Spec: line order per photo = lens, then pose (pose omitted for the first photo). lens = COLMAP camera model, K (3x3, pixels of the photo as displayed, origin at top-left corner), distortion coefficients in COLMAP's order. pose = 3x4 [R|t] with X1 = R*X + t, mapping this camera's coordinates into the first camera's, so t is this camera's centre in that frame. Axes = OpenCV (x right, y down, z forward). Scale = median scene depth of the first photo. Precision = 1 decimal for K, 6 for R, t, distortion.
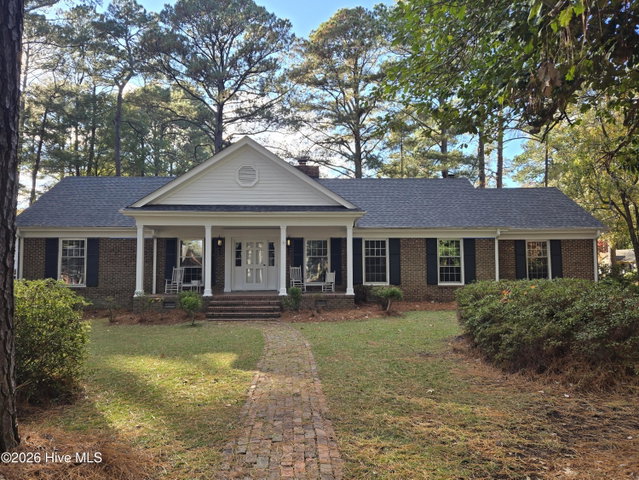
lens RADIAL K [[431.0, 0, 319.5], [0, 431.0, 240.0], [0, 0, 1]] dist [0.003500, 0.000284]
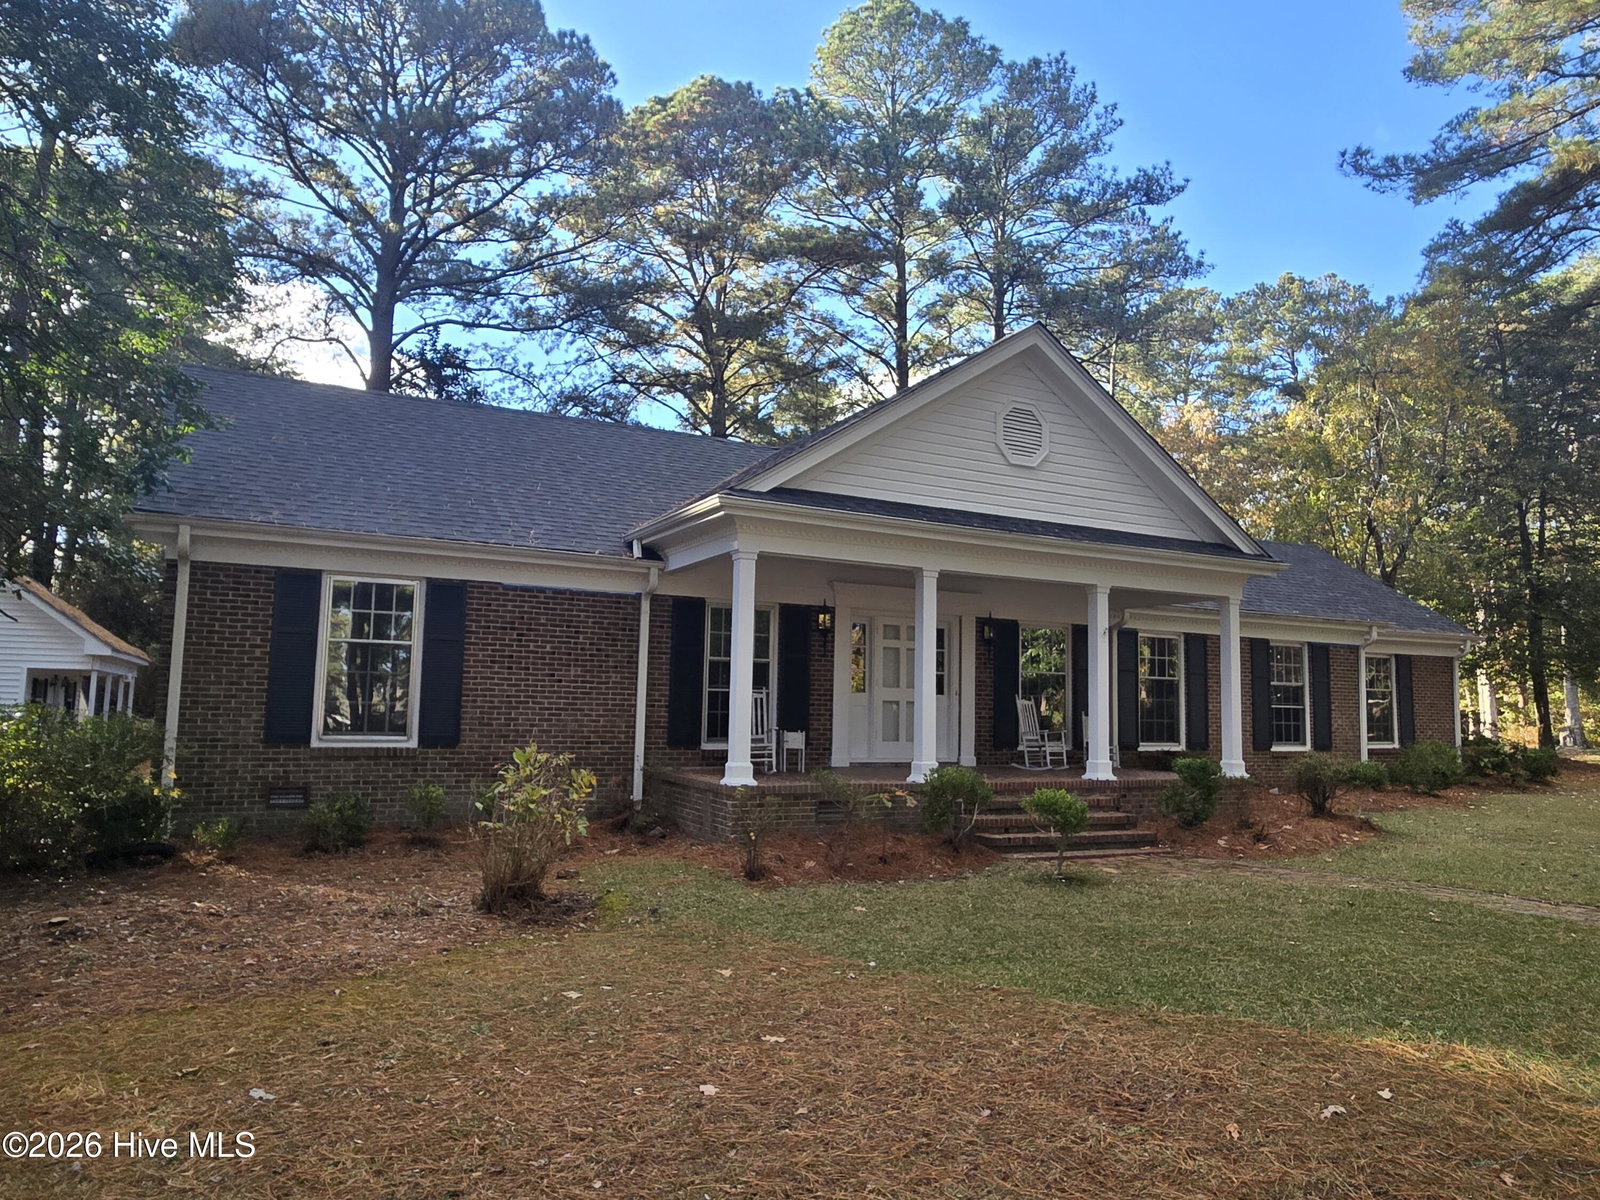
lens RADIAL K [[985.2, 0, 800.0], [0, 985.2, 600.0], [0, 0, 1]] dist [-0.001439, -0.000481]
pose [[0.932572, 0.064776, 0.355125, -0.543985], [-0.052424, 0.997642, -0.044305, 0.025774], [-0.357157, 0.022701, 0.933768, 0.284862]]
